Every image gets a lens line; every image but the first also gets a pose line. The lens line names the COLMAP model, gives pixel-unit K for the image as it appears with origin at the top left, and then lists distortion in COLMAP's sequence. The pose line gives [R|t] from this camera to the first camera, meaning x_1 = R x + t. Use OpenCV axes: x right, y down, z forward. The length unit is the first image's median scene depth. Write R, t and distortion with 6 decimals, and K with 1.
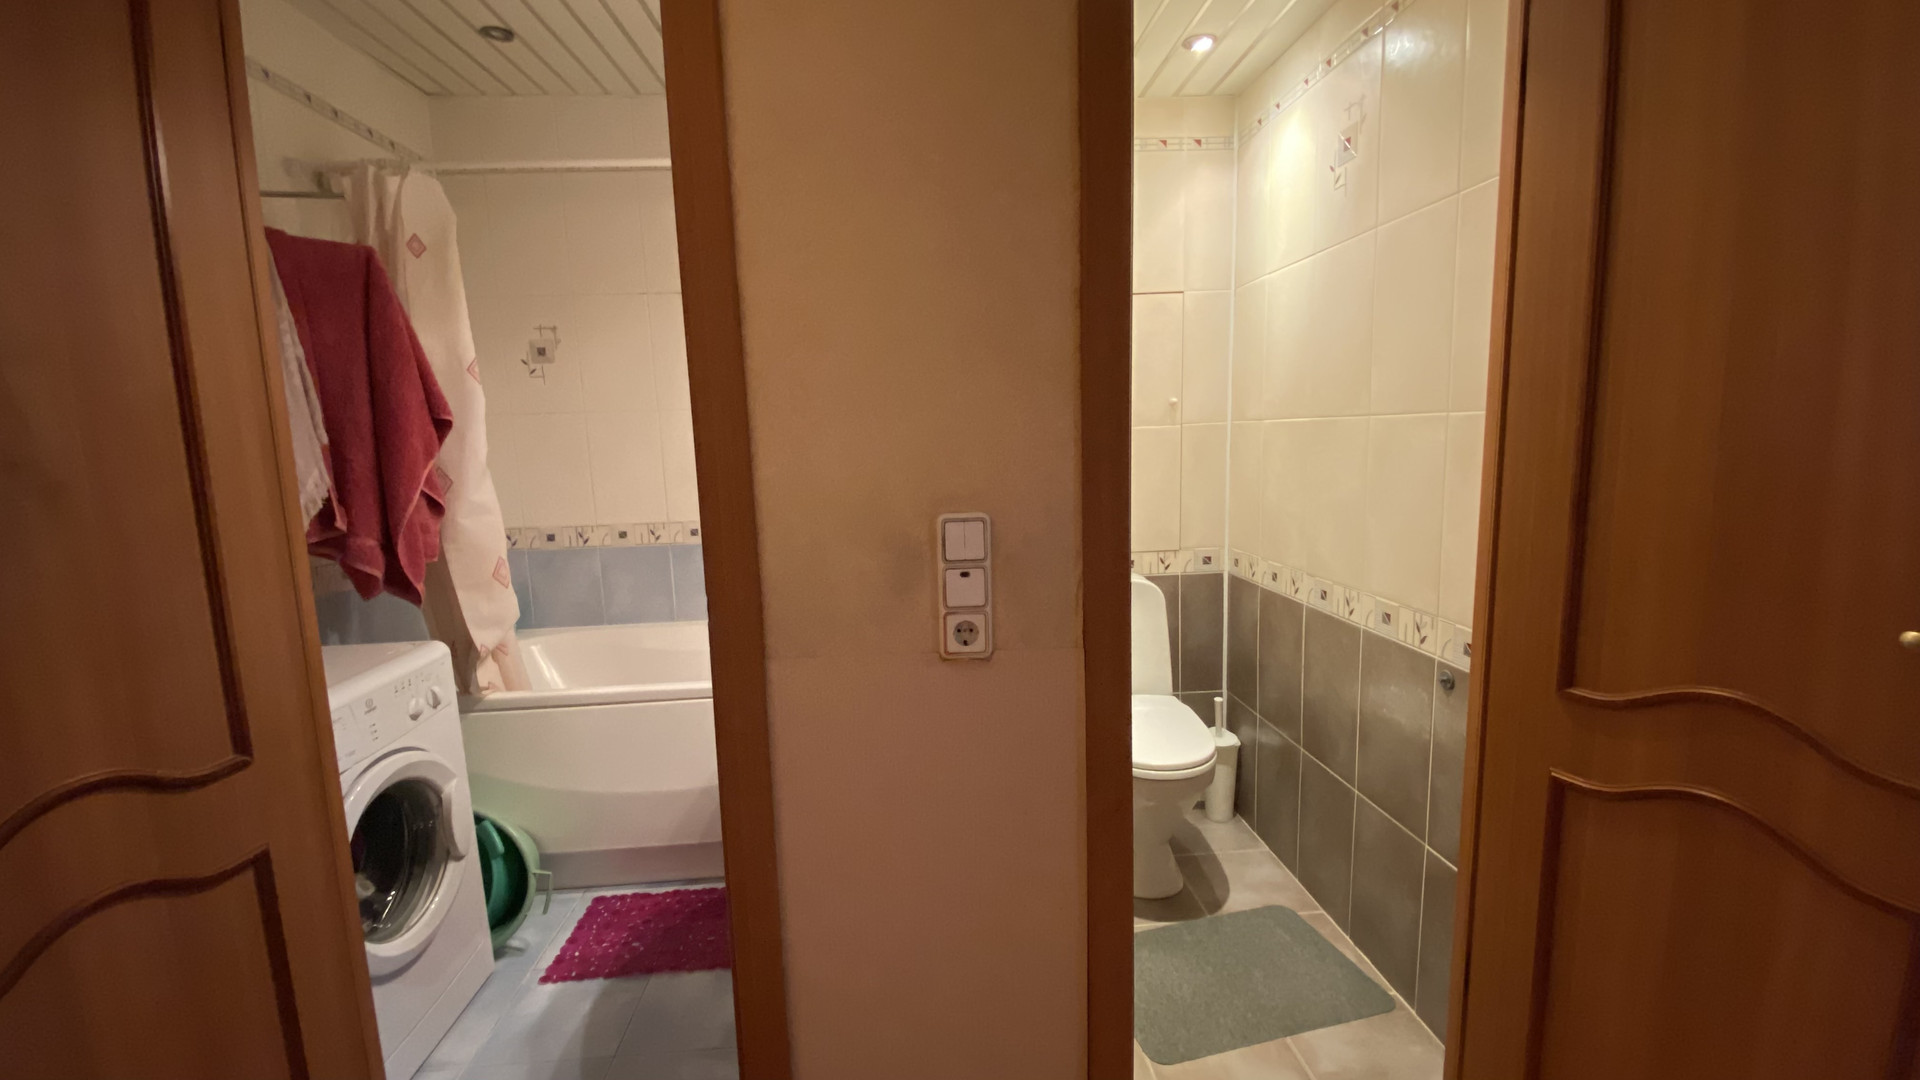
lens RADIAL K [[762.0, 0, 947.3], [0, 762.0, 536.9], [0, 0, 1]] dist [0.018858, -0.018820]
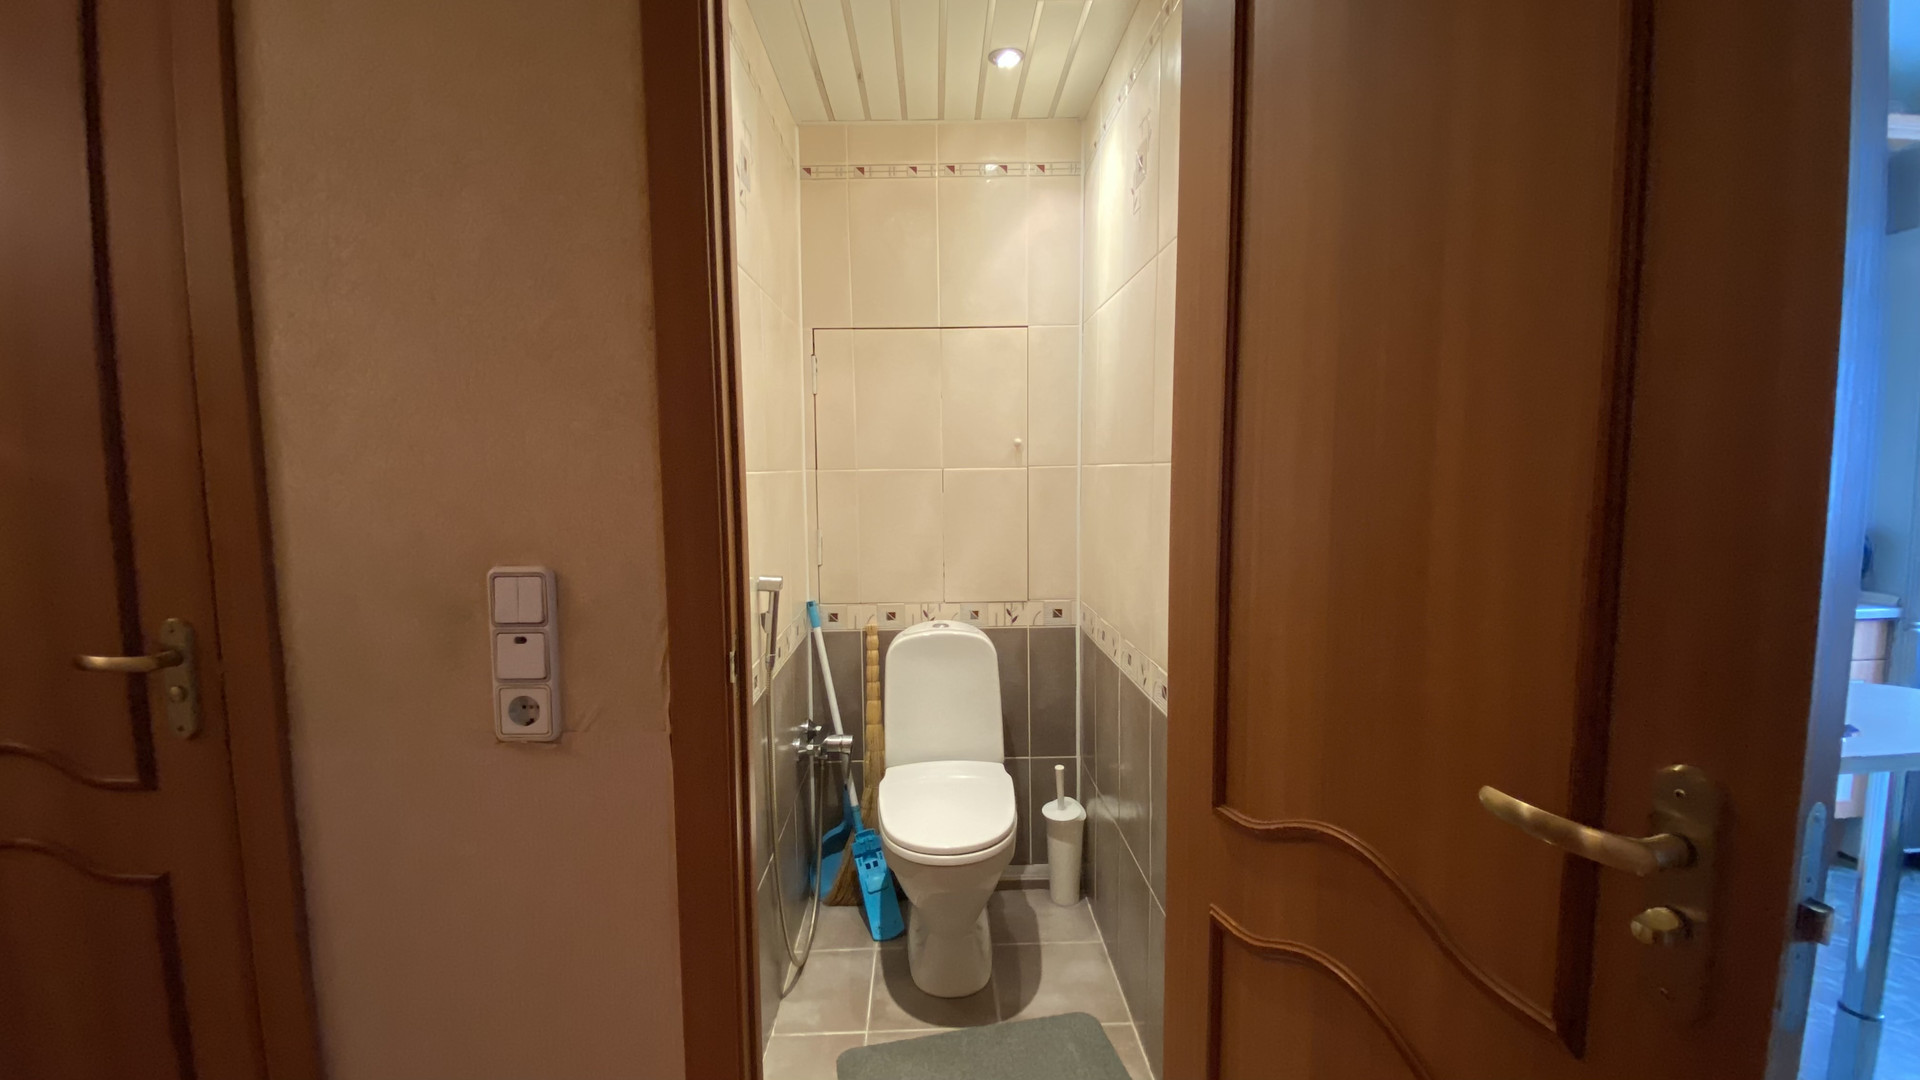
lens RADIAL K [[762.0, 0, 947.3], [0, 762.0, 536.9], [0, 0, 1]] dist [0.018858, -0.018820]
pose [[0.999485, 0.026646, -0.017878, 0.278249], [-0.027410, 0.998660, -0.043902, -0.021842], [0.016684, 0.044370, 0.998876, 0.093774]]
